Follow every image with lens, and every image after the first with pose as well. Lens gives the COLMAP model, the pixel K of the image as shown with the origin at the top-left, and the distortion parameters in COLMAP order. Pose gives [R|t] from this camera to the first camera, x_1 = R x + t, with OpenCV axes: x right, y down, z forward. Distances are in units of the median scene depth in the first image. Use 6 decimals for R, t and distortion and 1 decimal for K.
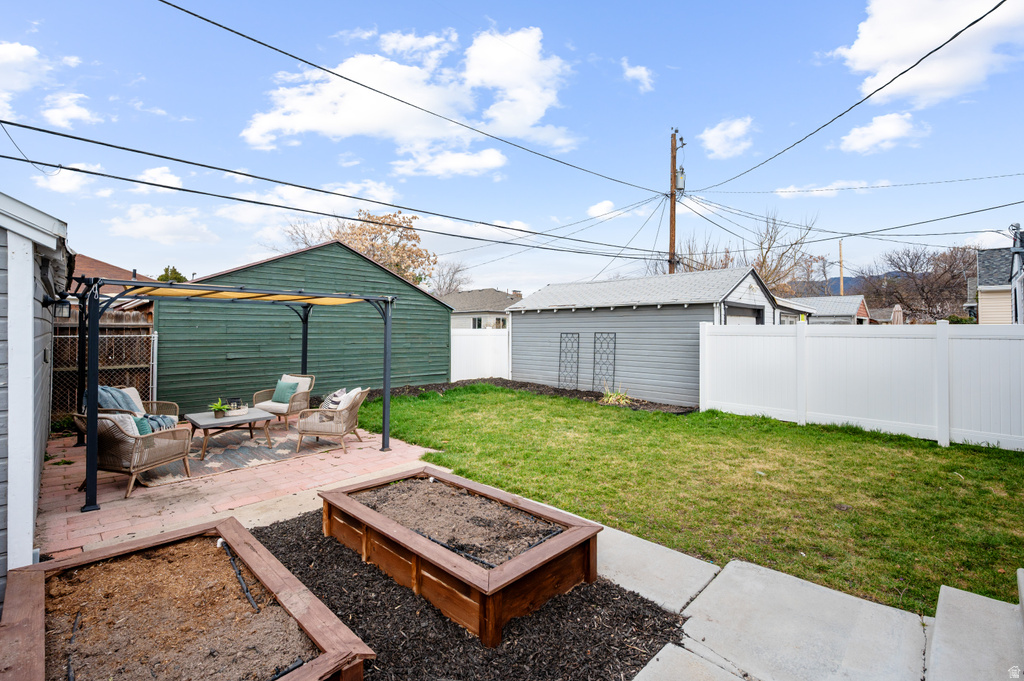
lens RADIAL K [[447.9, 0, 511.3], [0, 447.9, 327.8], [0, 0, 1]] dist [0.000066, 0.000035]
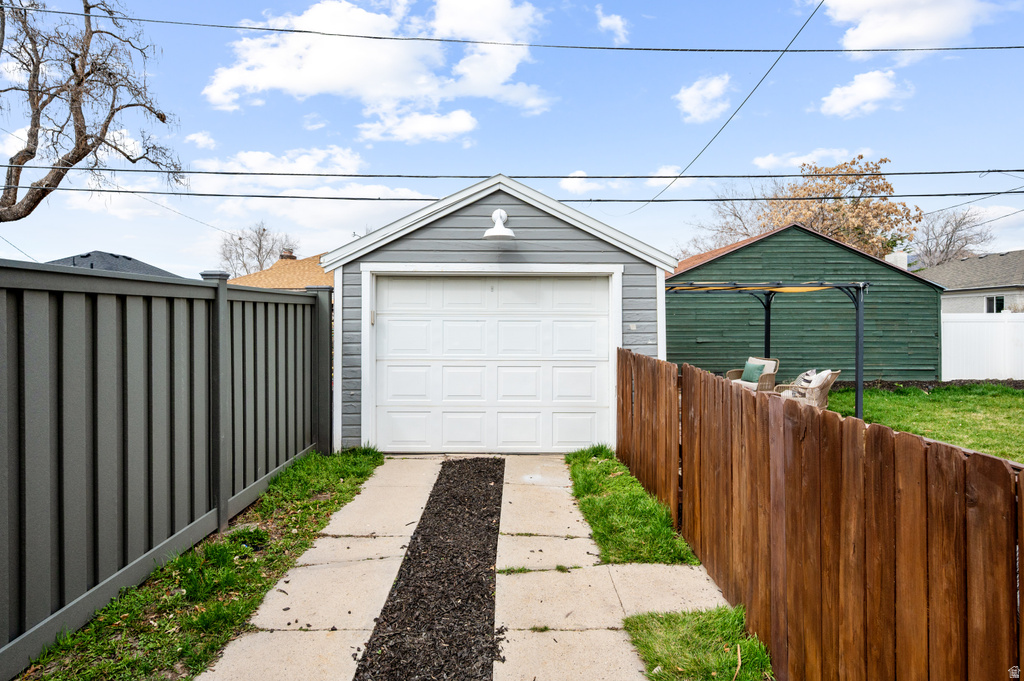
lens RADIAL K [[582.5, 0, 511.0], [0, 582.5, 317.8], [0, 0, 1]] dist [-0.000426, -0.000156]
pose [[0.708862, -0.007835, -0.705304, 0.061244], [0.011320, 0.999936, 0.000270, 0.001105], [0.705256, -0.008175, 0.708905, -0.312973]]
